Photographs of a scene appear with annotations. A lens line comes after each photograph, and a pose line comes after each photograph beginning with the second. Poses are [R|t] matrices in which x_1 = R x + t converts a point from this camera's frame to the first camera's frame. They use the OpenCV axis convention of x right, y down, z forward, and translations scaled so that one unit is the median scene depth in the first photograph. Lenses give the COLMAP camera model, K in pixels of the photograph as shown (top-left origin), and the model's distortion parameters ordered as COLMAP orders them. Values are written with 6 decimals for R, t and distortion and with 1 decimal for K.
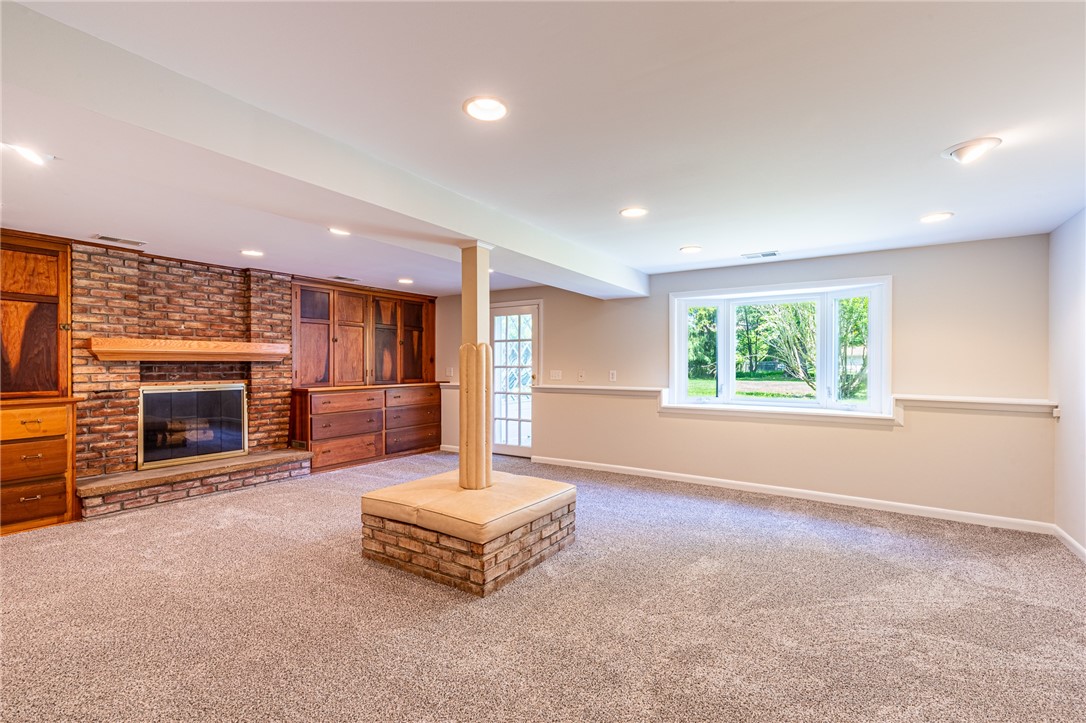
lens RADIAL K [[486.4, 0, 547.7], [0, 486.4, 366.8], [0, 0, 1]] dist [-0.000848, -0.000027]
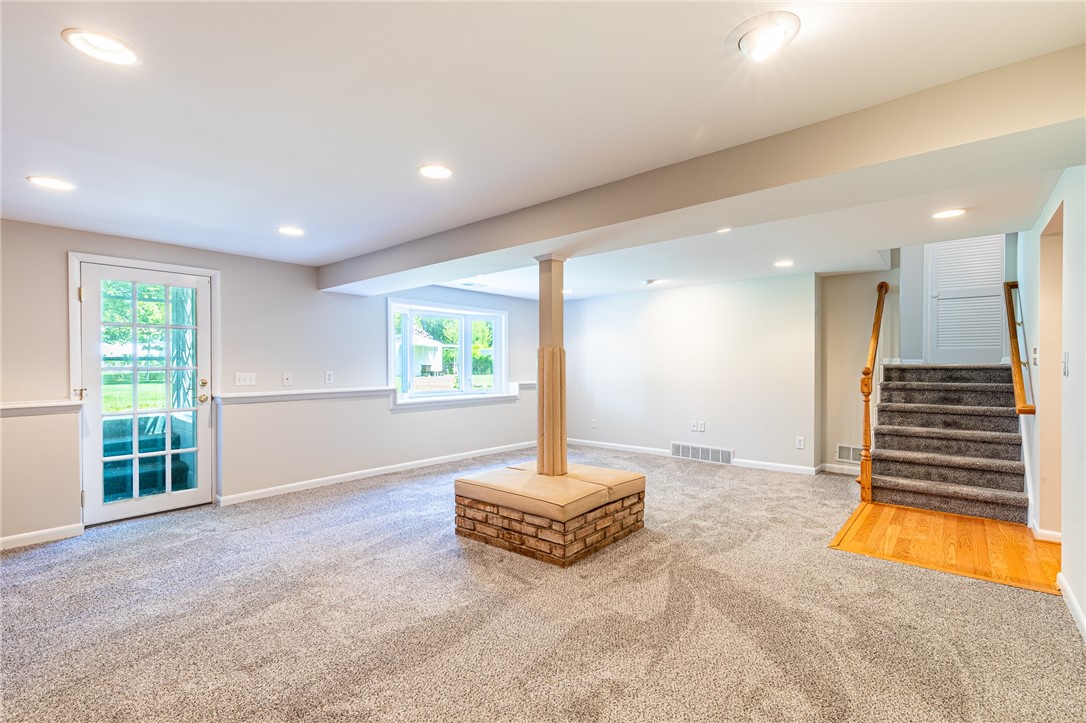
lens RADIAL K [[486.4, 0, 548.0], [0, 486.4, 362.9], [0, 0, 1]] dist [-0.000848, -0.000027]
pose [[0.130262, -0.000179, 0.991480, -1.404751], [0.003665, 0.999993, -0.000301, -0.011259], [-0.991473, 0.003673, 0.130262, 0.958925]]
